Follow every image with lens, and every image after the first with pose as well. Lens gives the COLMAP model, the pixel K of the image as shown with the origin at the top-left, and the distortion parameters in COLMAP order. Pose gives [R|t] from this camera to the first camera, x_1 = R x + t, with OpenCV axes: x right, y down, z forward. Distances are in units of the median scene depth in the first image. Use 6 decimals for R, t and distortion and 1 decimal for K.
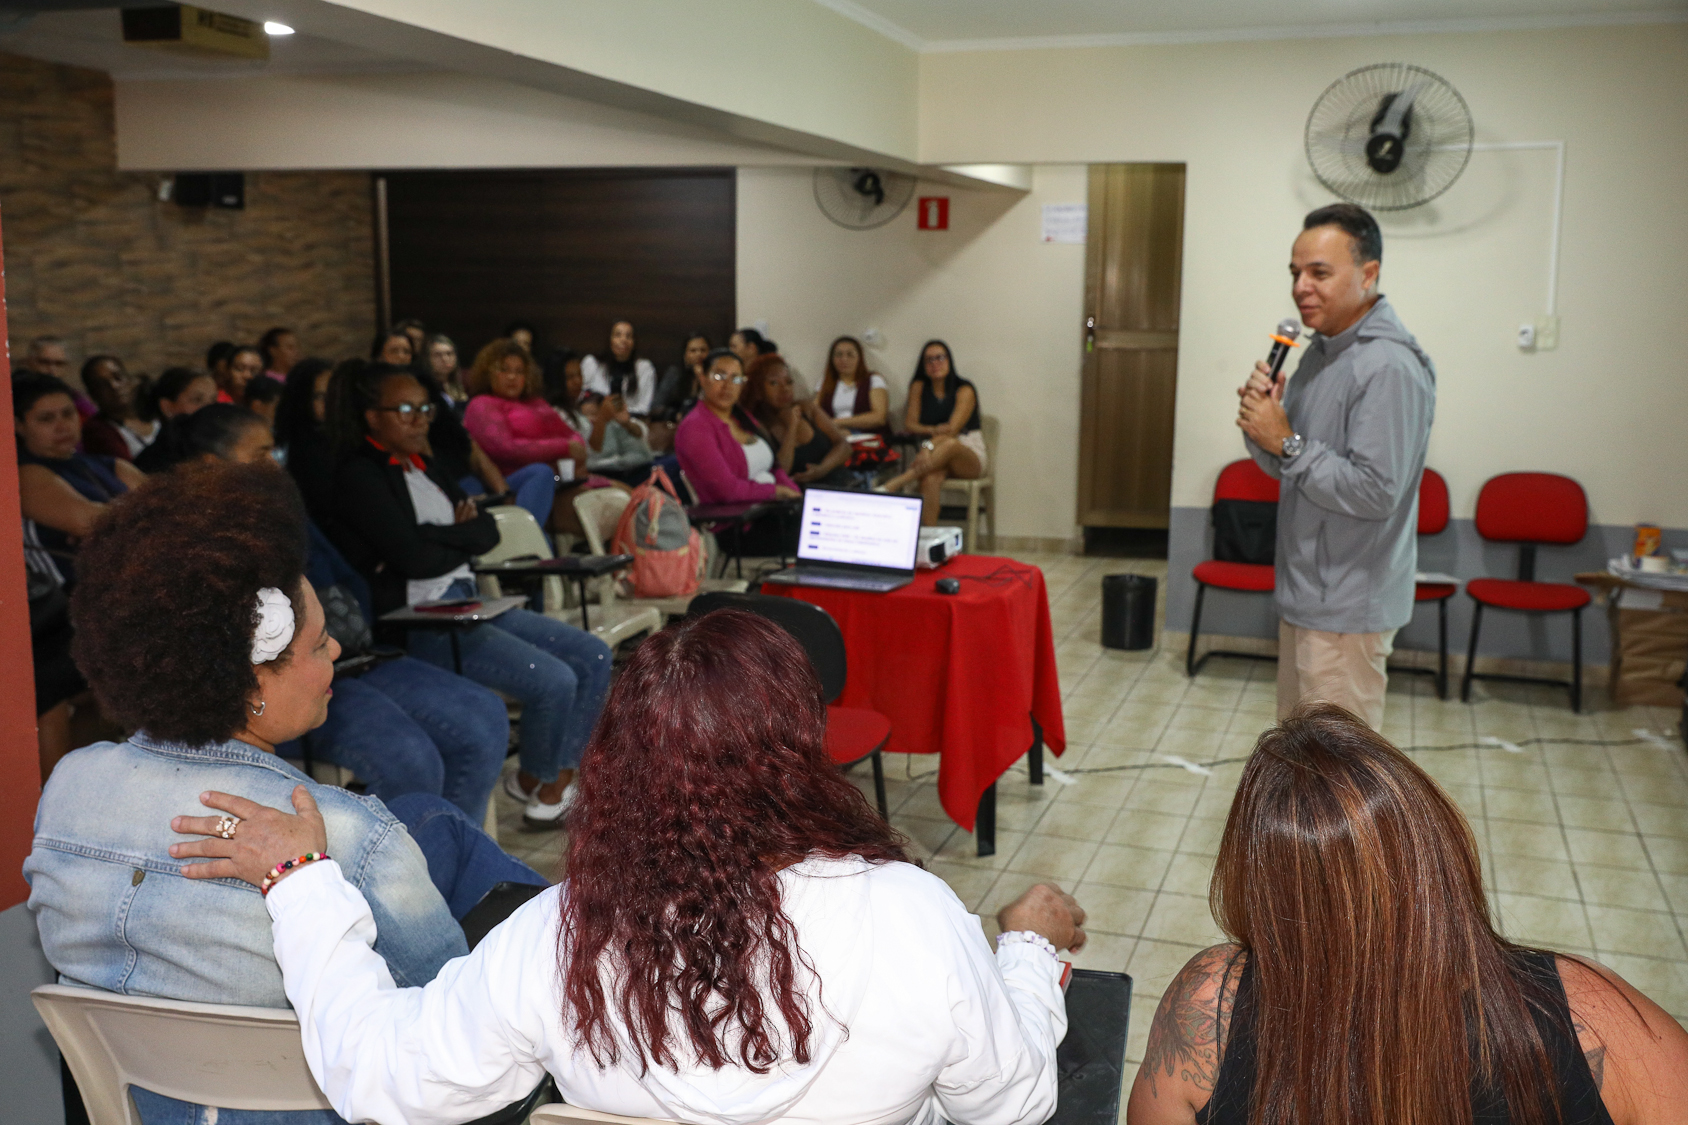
lens RADIAL K [[1569.4, 0, 851.0], [0, 1569.4, 579.6], [0, 0, 1]] dist [-0.000026, 0.017454]
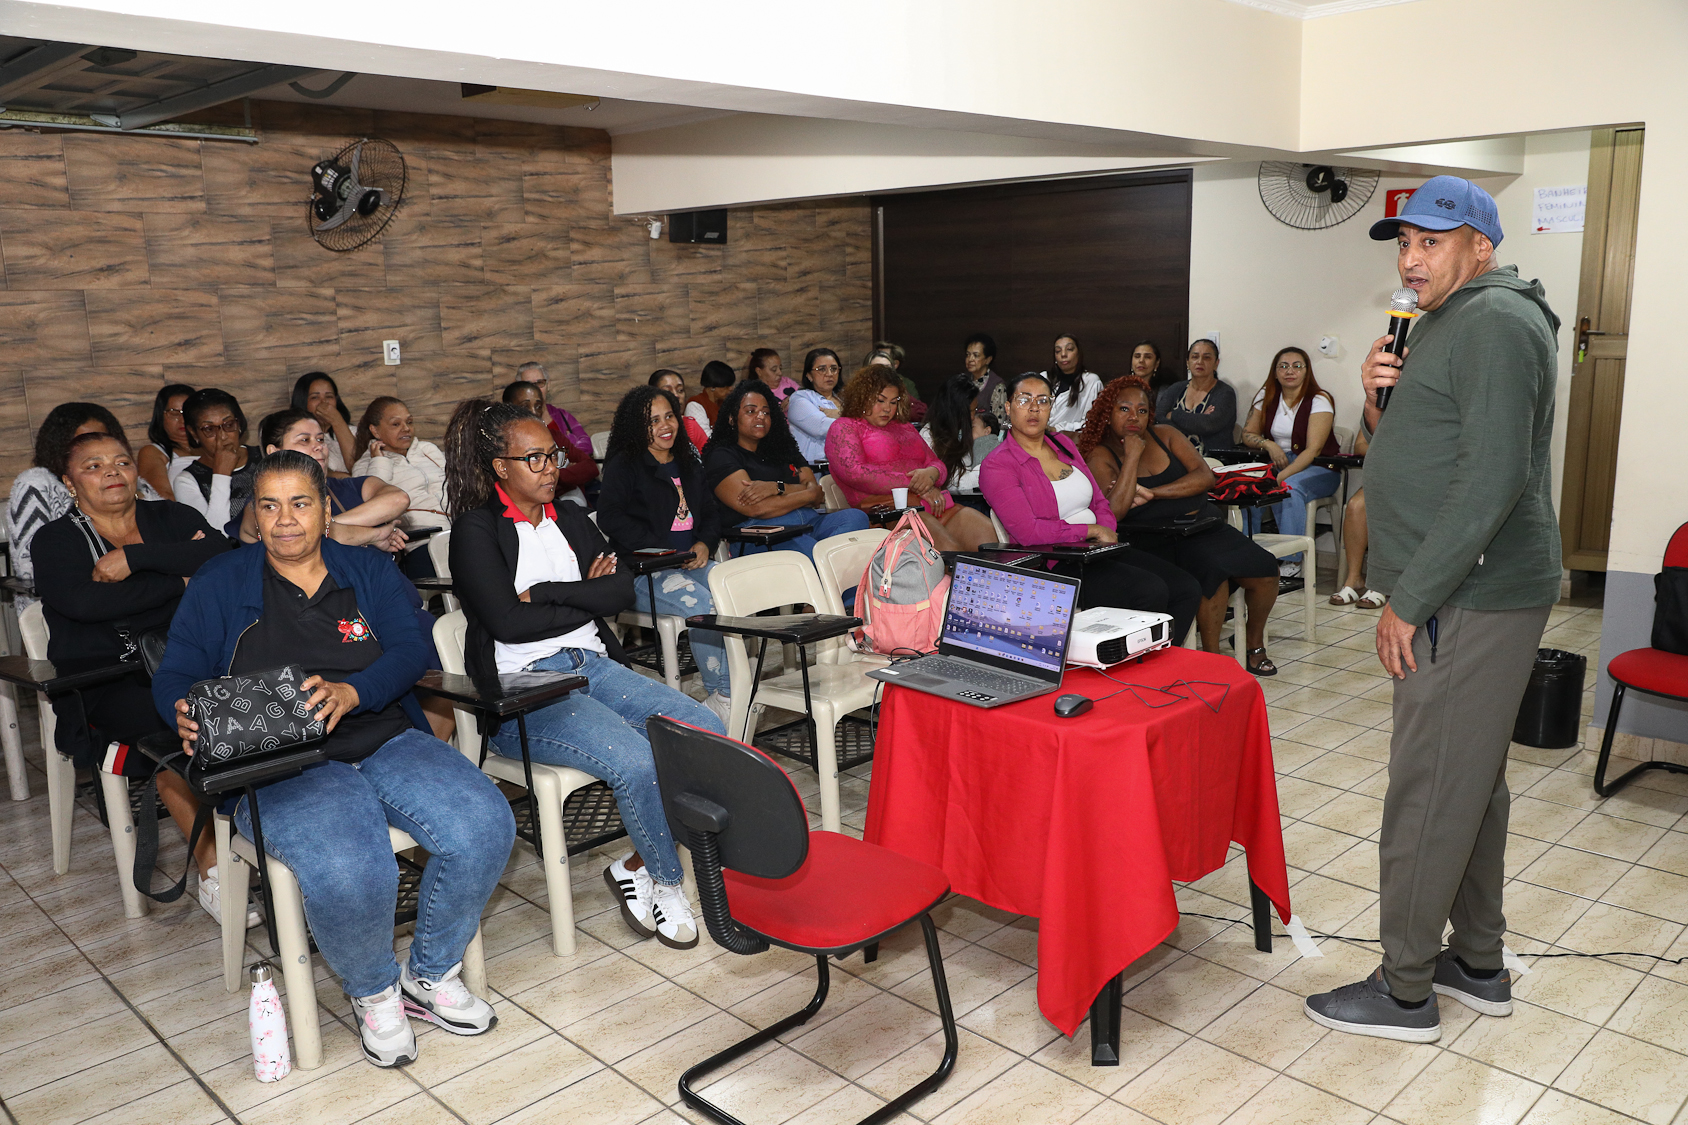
lens RADIAL K [[1351.8, 0, 847.9], [0, 1351.8, 571.4], [0, 0, 1]] dist [-0.007678, 0.012999]
pose [[0.896875, 0.055652, -0.438769, 0.136745], [-0.046672, 0.998422, 0.031237, -0.042179], [0.439815, -0.007537, 0.898057, 0.199251]]
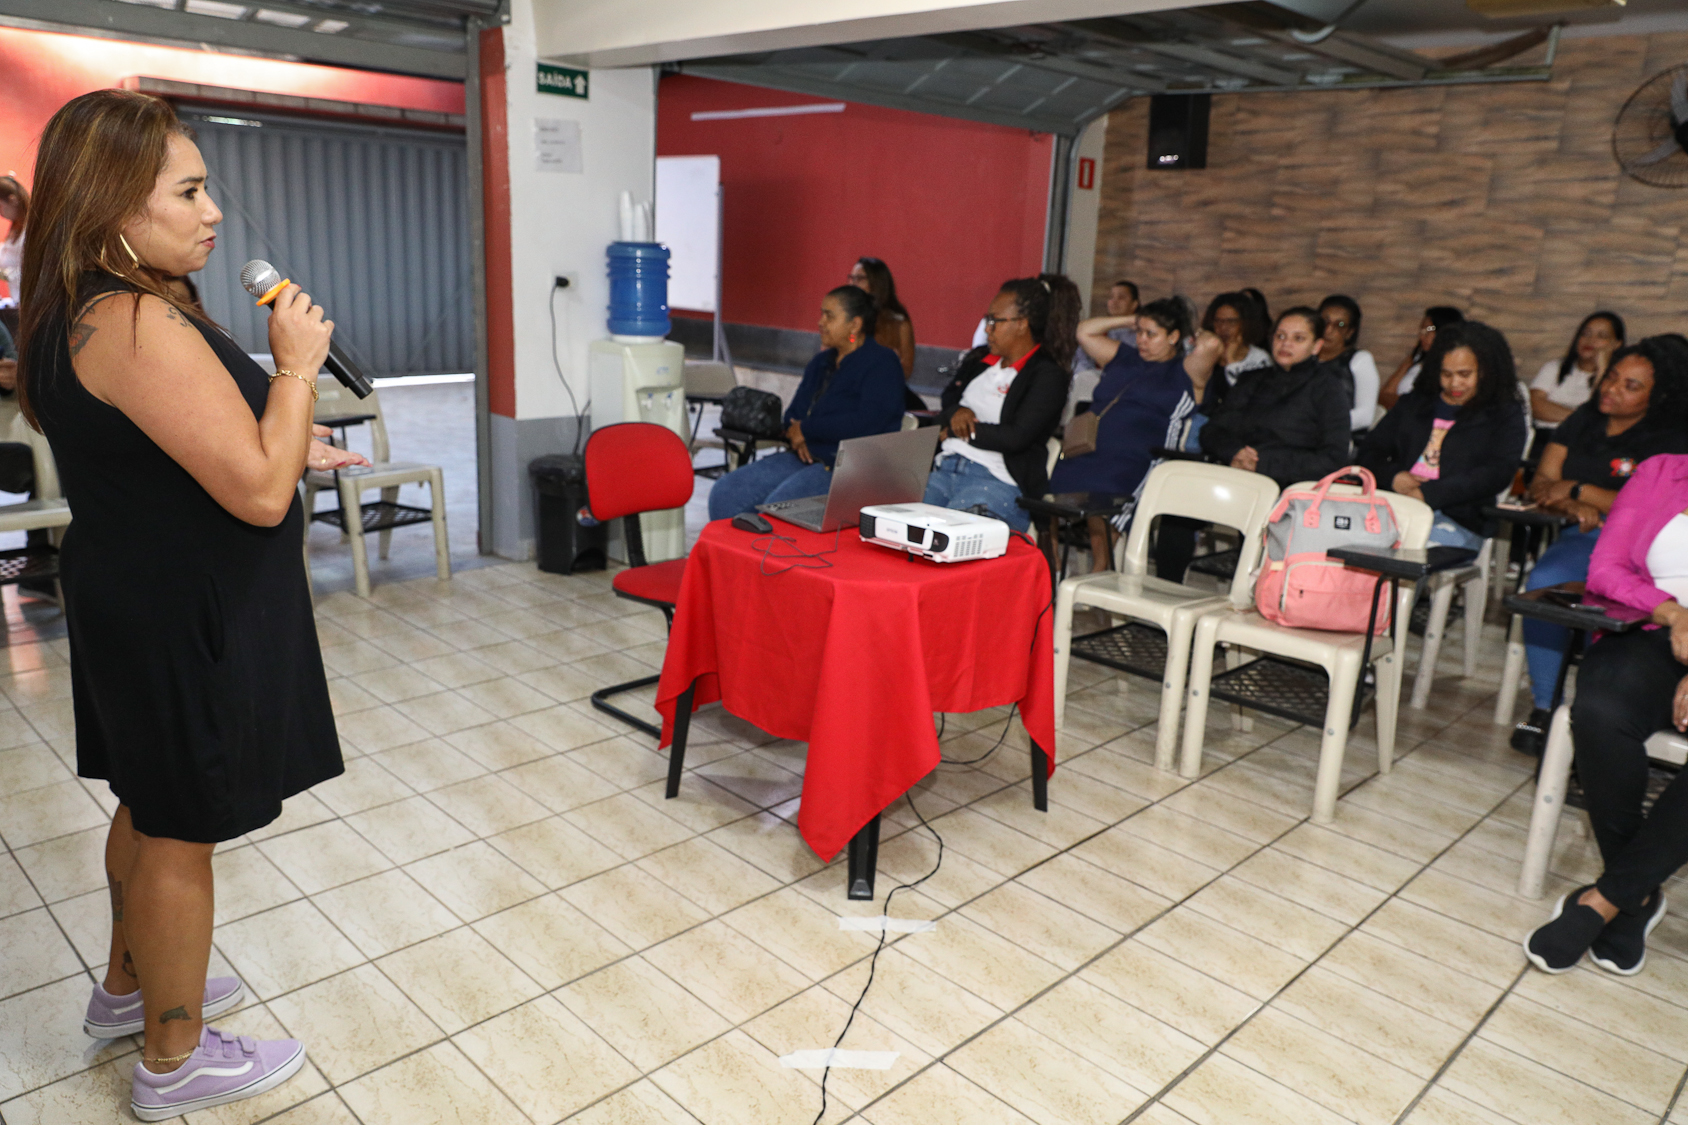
lens RADIAL K [[1218.7, 0, 844.0], [0, 1218.7, 562.5], [0, 0, 1]] dist [-0.012033, 0.009300]
pose [[-0.434504, 0.196524, -0.878968, 0.363458], [-0.217761, 0.924029, 0.314246, -0.114402], [0.873949, 0.327946, -0.358699, 0.722302]]
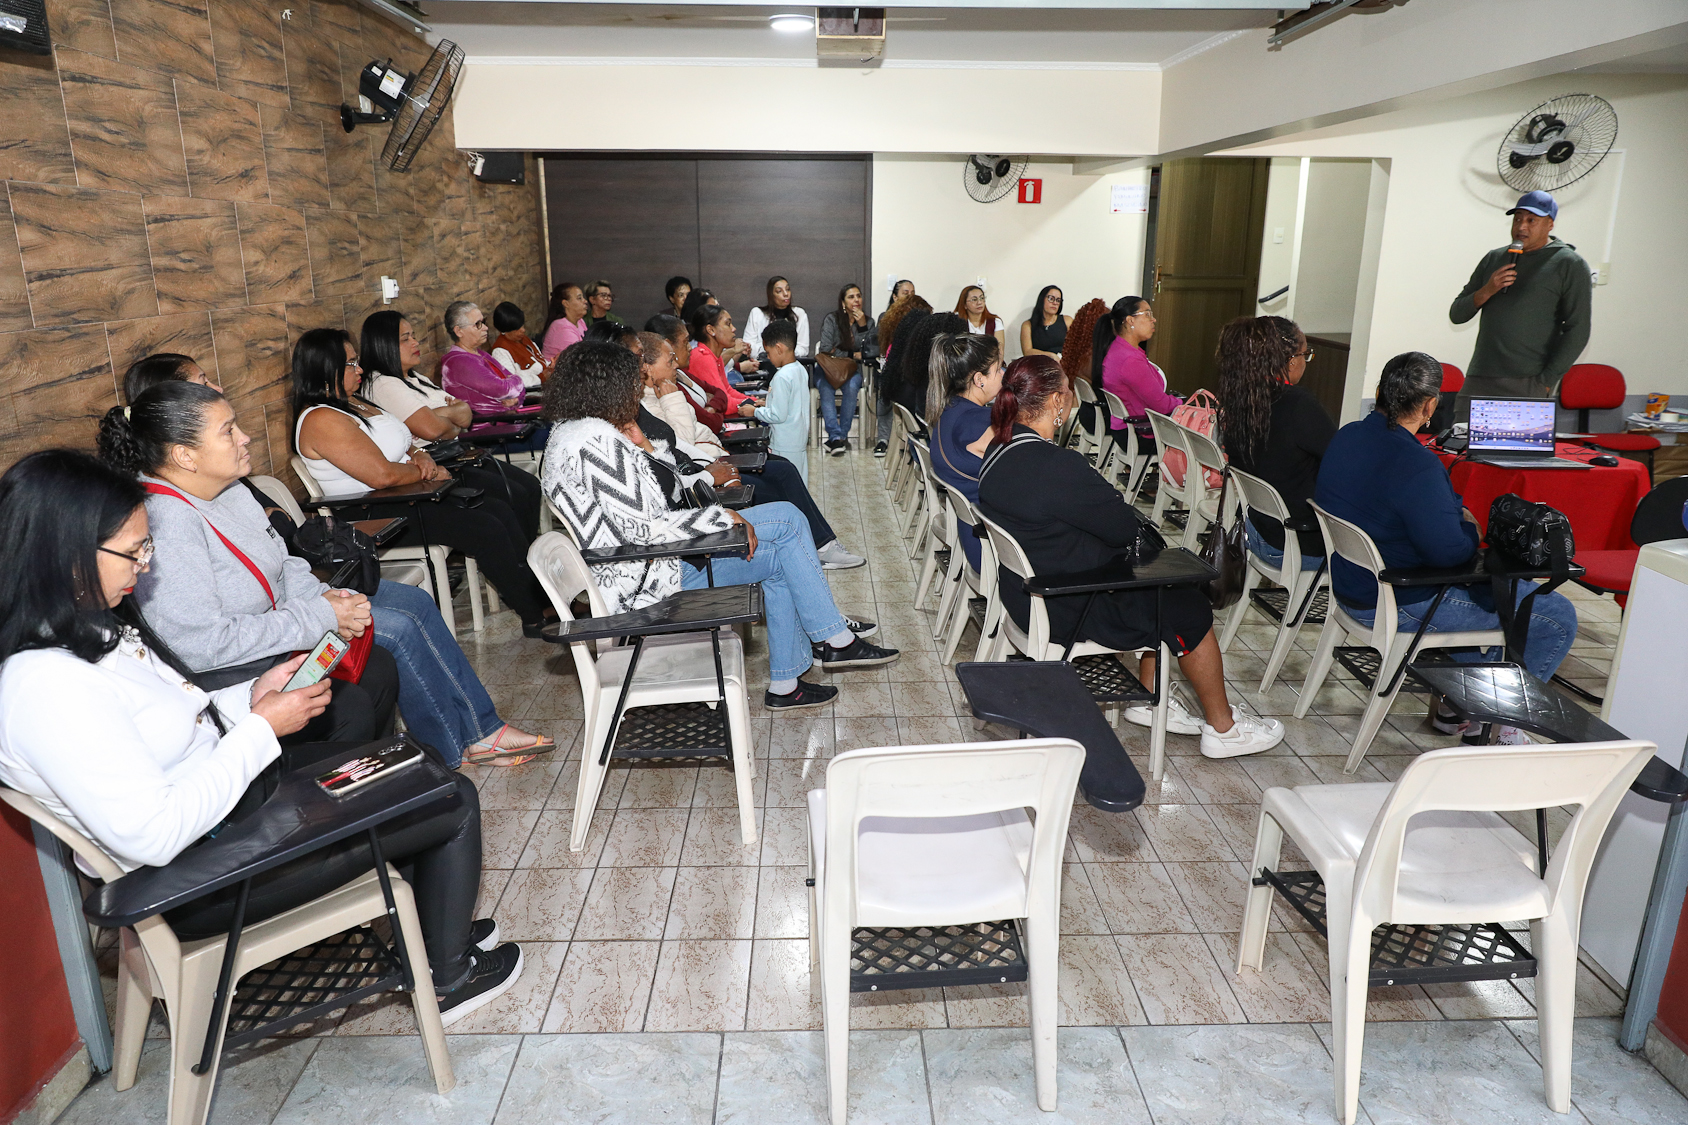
lens RADIAL K [[1114.8, 0, 845.5], [0, 1114.8, 573.3], [0, 0, 1]] dist [0.002036, -0.001465]
pose [[0.935447, -0.109715, 0.336007, -0.527080], [0.073912, 0.990308, 0.117590, -0.036744], [-0.345652, -0.085164, 0.934490, 0.148420]]
